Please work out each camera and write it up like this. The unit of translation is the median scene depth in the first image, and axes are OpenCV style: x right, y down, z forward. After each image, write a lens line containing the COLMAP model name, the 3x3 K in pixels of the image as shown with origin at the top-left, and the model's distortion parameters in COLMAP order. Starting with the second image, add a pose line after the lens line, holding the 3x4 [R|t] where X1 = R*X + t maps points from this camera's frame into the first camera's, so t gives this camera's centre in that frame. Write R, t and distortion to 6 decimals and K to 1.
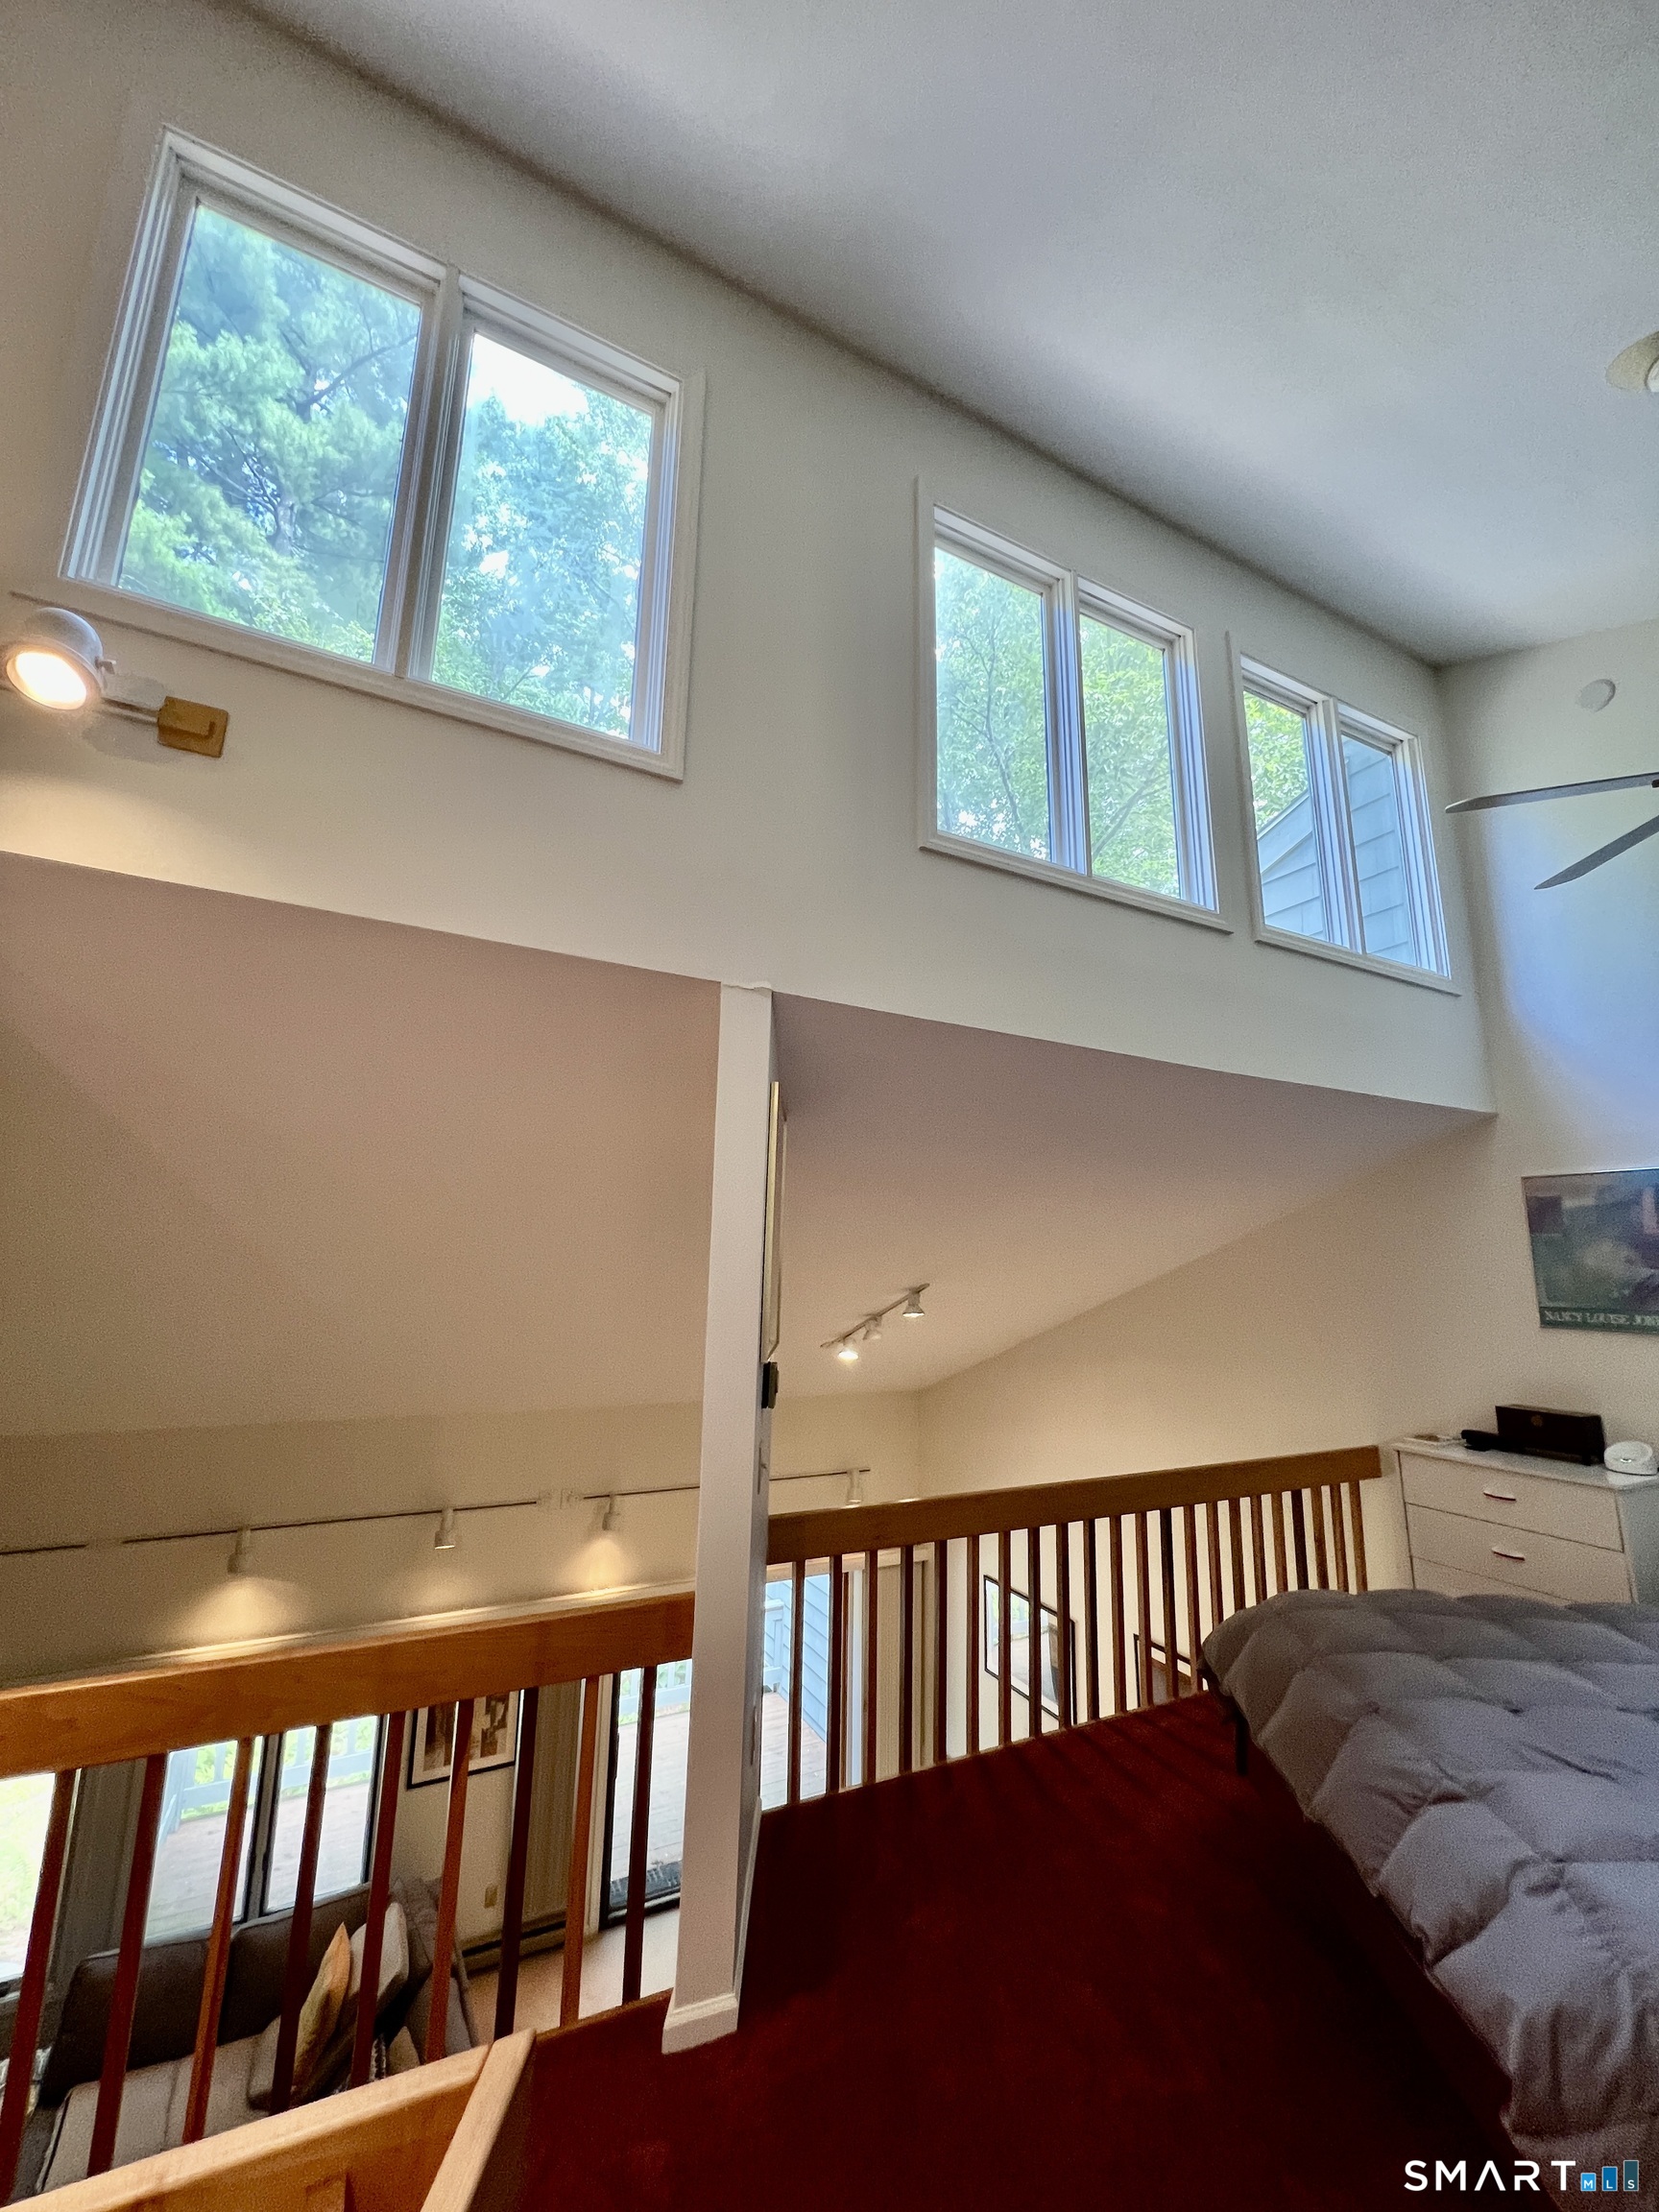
lens RADIAL K [[886.5, 0, 825.4], [0, 886.5, 1107.5], [0, 0, 1]] dist [-0.001606, 0.000163]
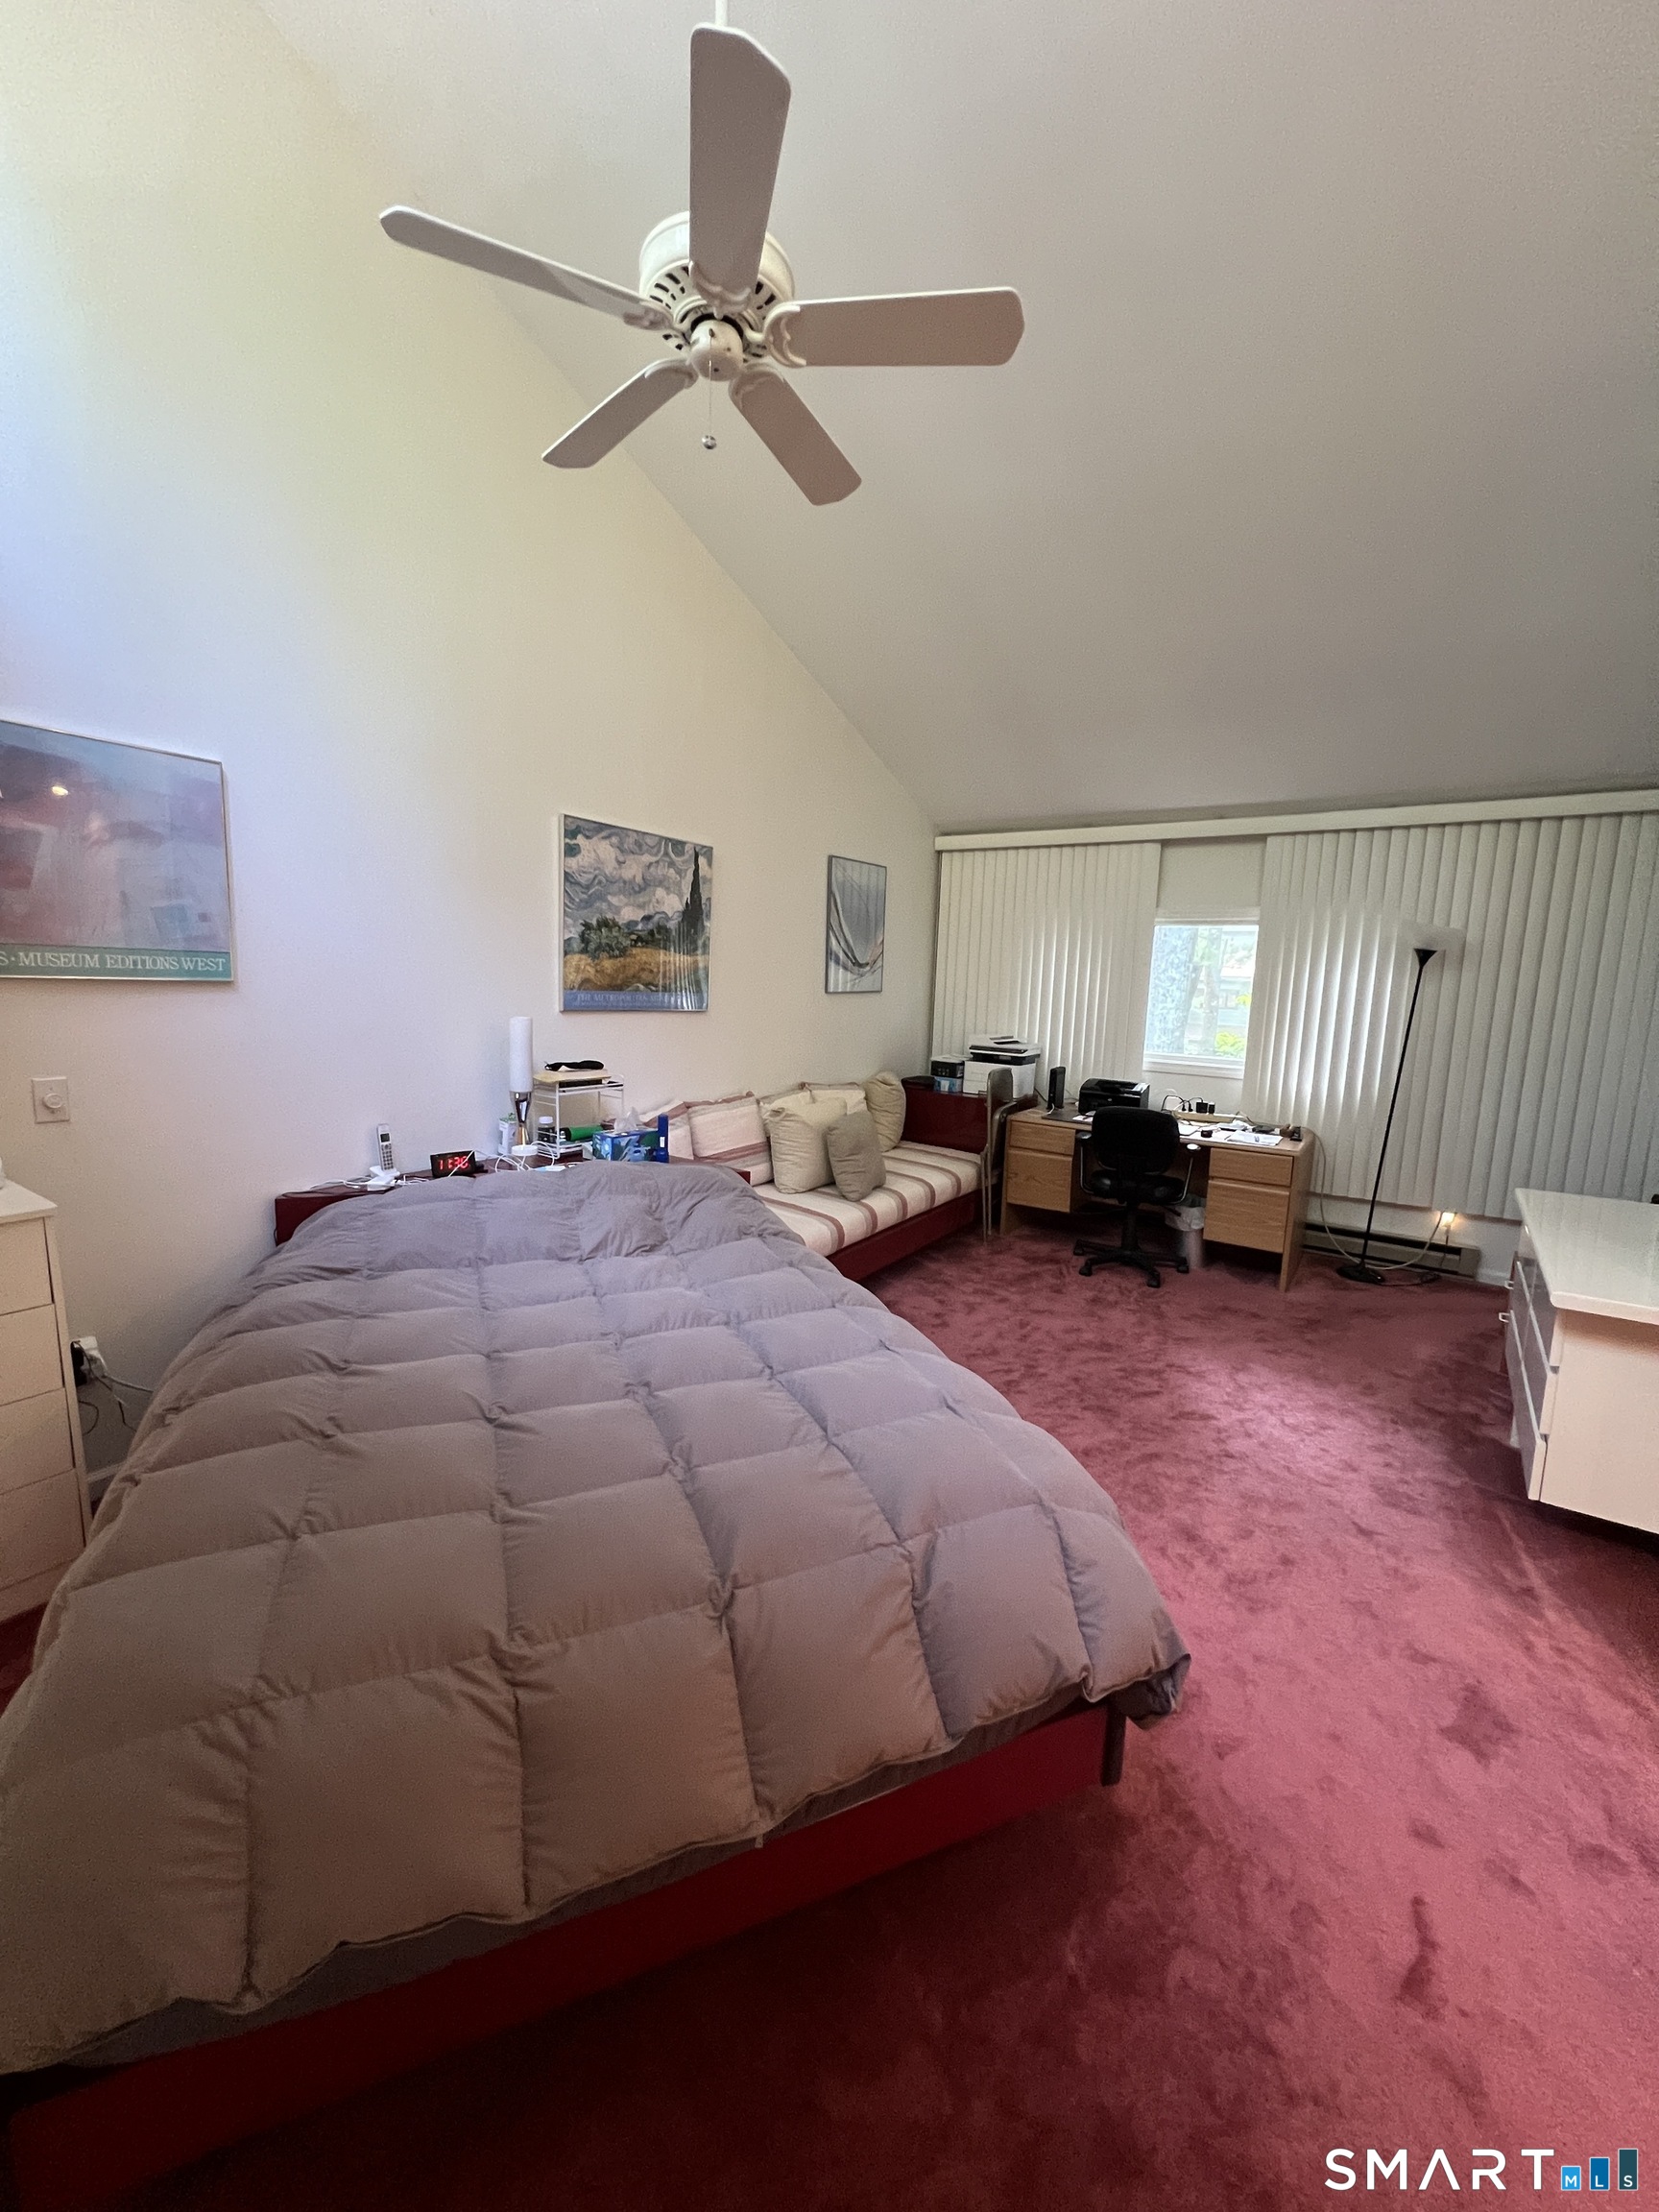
lens RADIAL K [[888.4, 0, 829.5], [0, 888.4, 1106.0], [0, 0, 1]] dist [-0.000099, 0.000041]
pose [[-0.477264, -0.173097, 0.861543, 0.063713], [-0.199934, 0.976084, 0.085354, 0.164926], [-0.855713, -0.131516, -0.500458, 0.763416]]
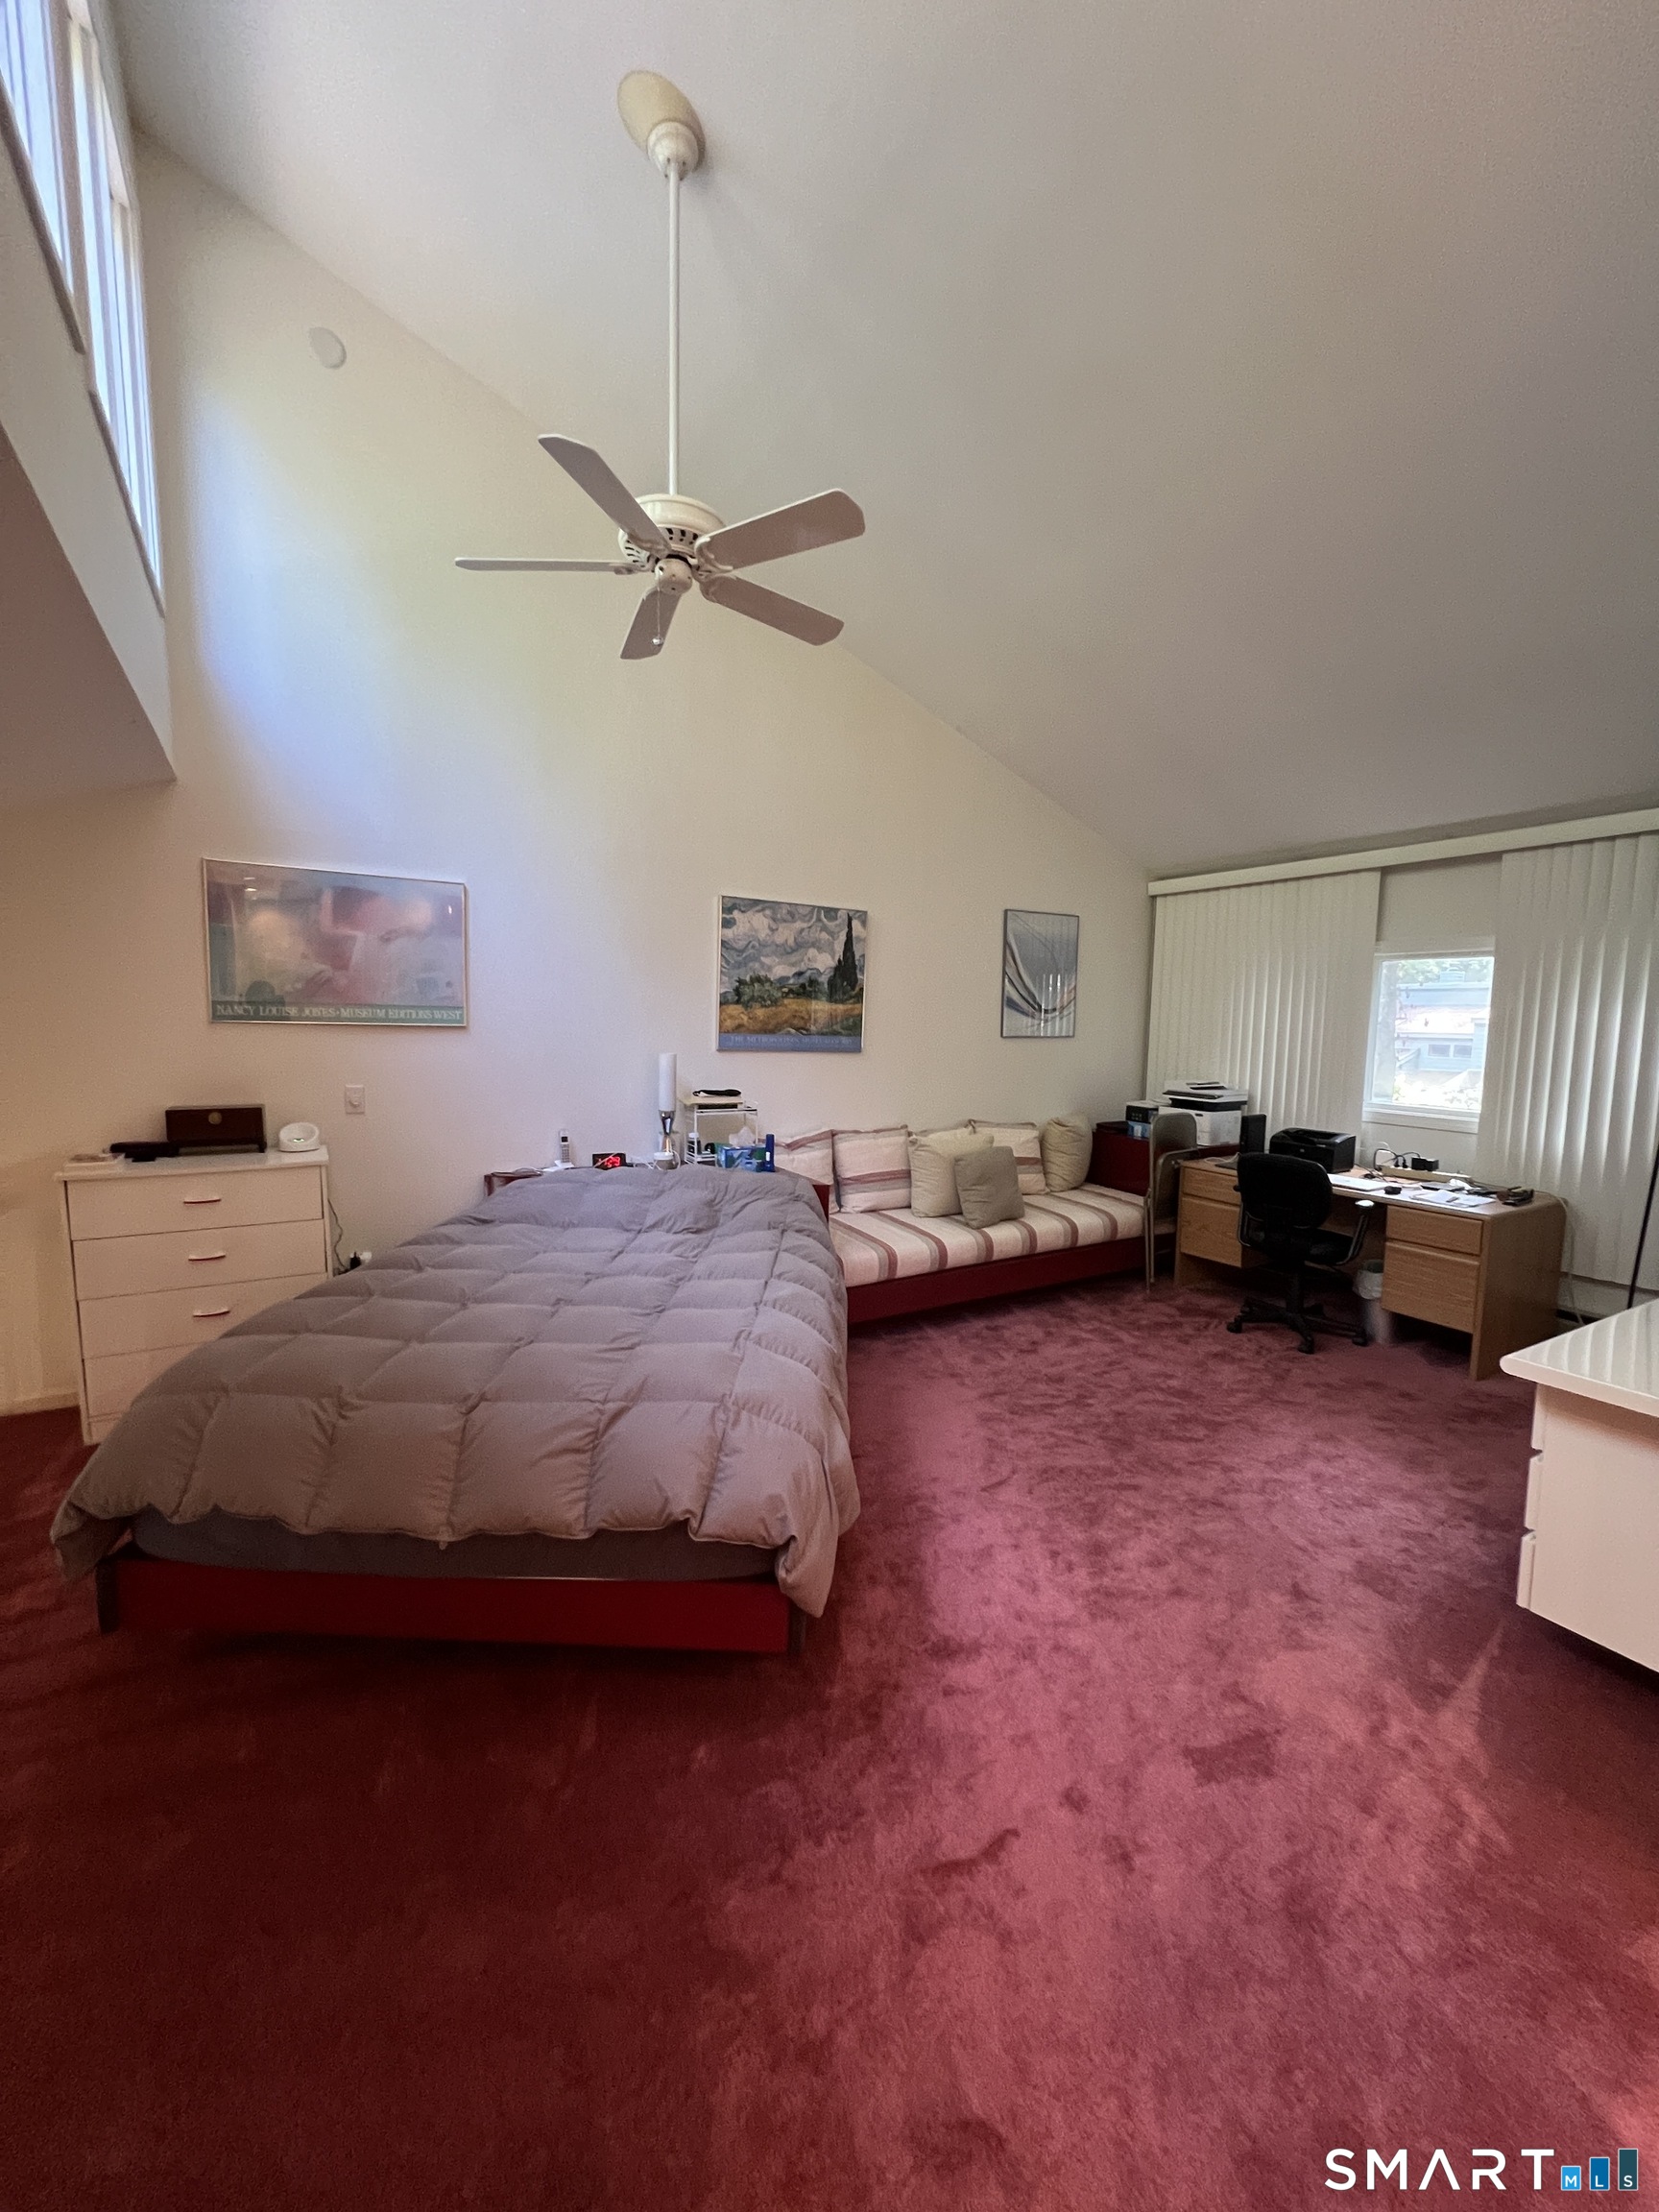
lens RADIAL K [[886.5, 0, 825.4], [0, 886.5, 1107.5], [0, 0, 1]] dist [-0.001606, 0.000163]
pose [[-0.061886, -0.130121, 0.989565, -0.189988], [-0.195866, 0.973770, 0.115795, 0.105880], [-0.978676, -0.186656, -0.085749, 0.452792]]
